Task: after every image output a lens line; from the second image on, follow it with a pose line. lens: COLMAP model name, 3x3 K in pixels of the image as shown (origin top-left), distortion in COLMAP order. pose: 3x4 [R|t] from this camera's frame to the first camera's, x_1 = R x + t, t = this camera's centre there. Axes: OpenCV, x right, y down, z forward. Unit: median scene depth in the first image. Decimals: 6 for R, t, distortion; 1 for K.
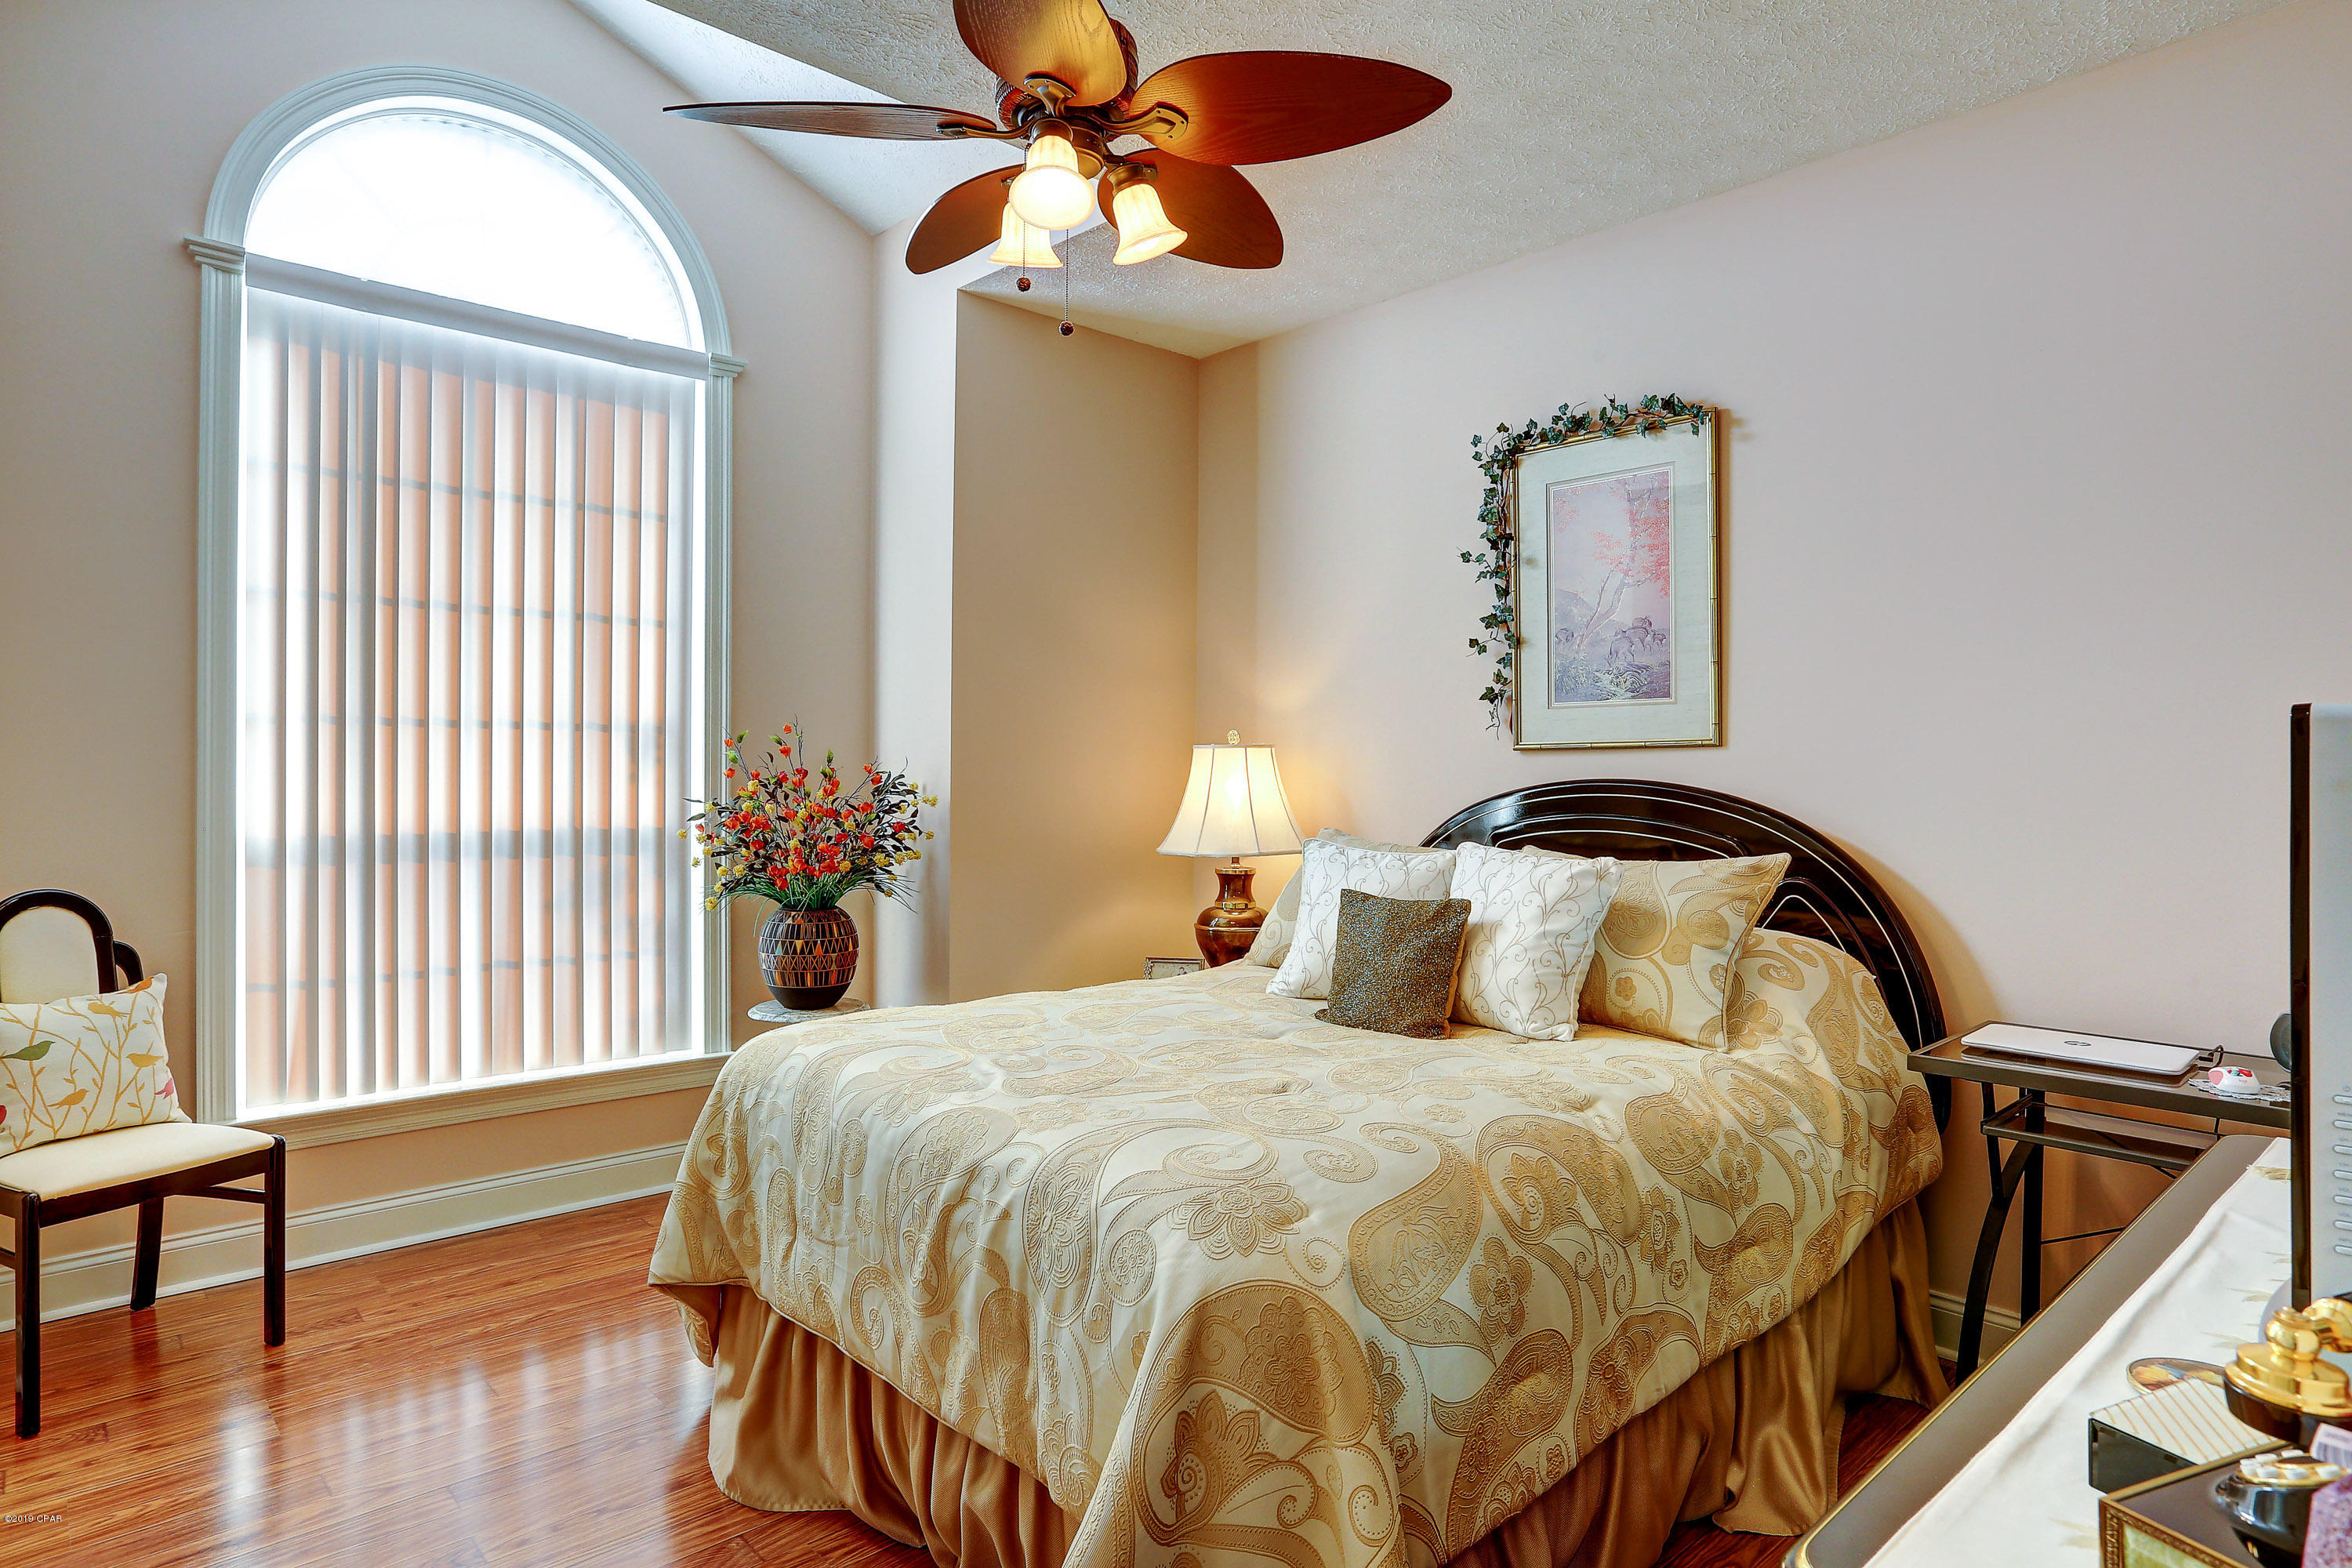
lens RADIAL K [[1284.8, 0, 1173.5], [0, 1284.8, 772.7], [0, 0, 1]] dist [-0.047213, 0.002566]
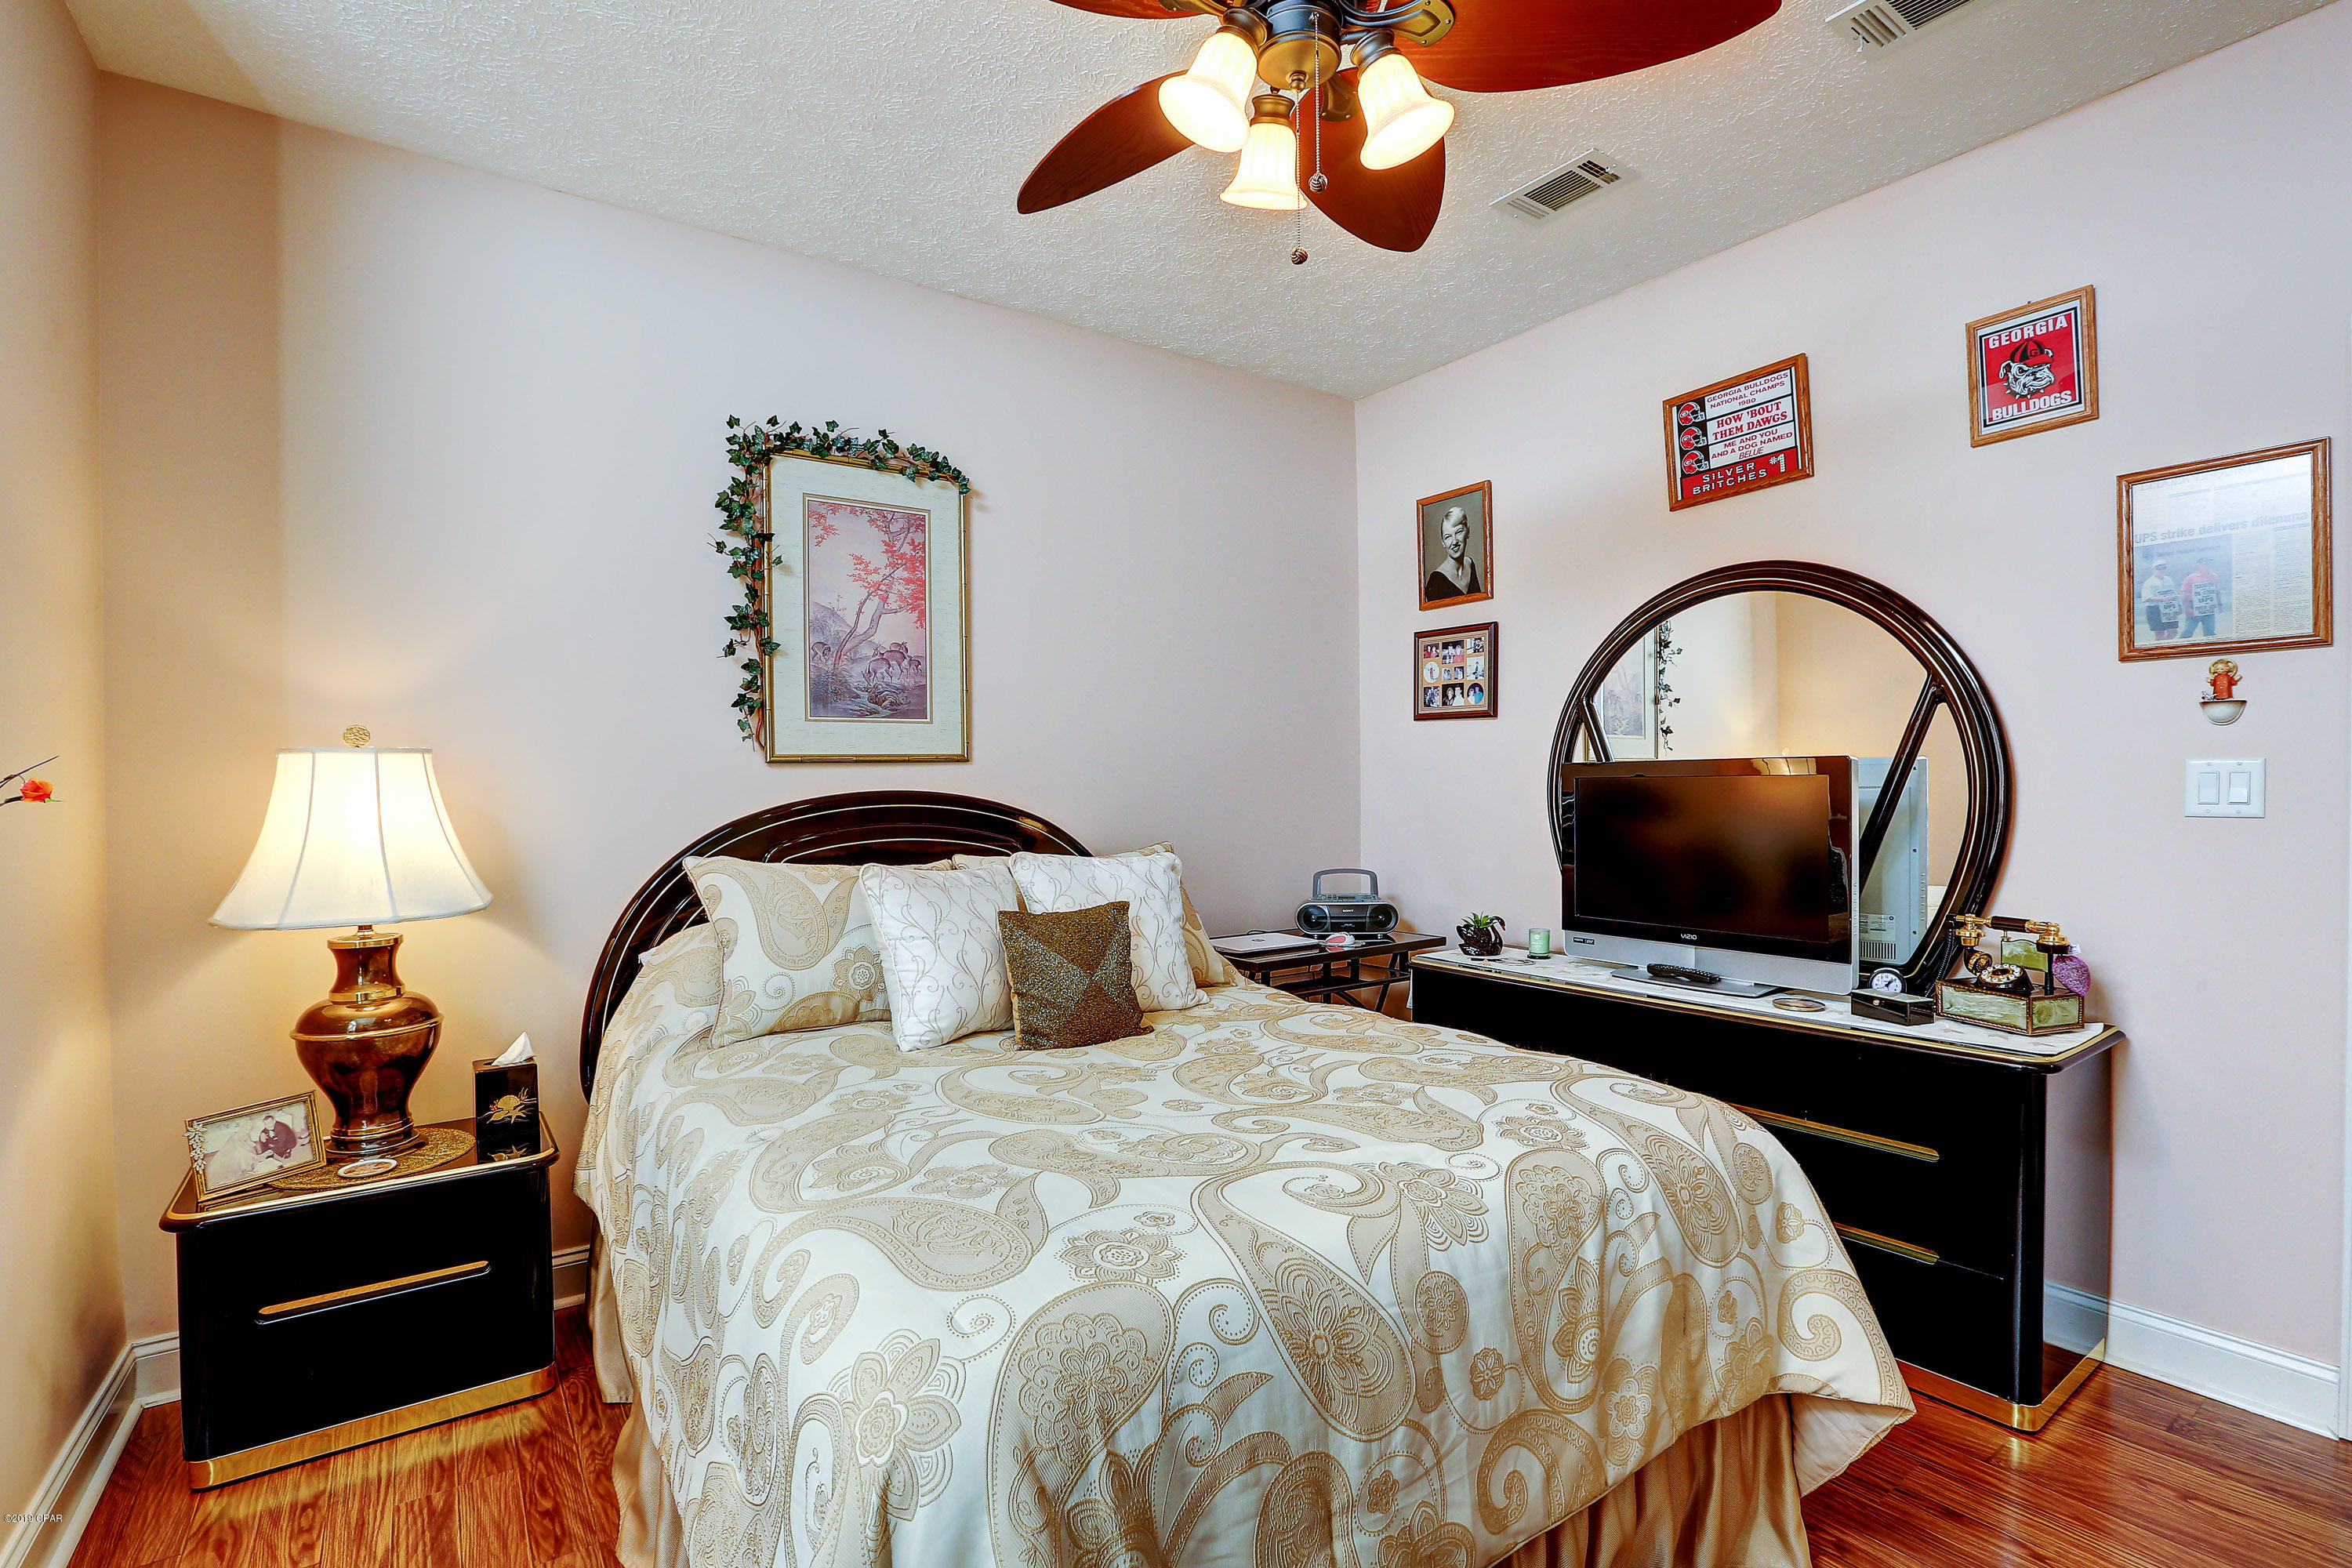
lens RADIAL K [[1075.6, 0, 1175.4], [0, 1075.6, 780.5], [0, 0, 1]] dist [-0.056311, 0.022166]
pose [[0.147262, 0.000371, 0.989098, -0.470116], [0.013365, 0.999908, -0.002364, 0.001628], [-0.989007, 0.013567, 0.147243, 0.587092]]
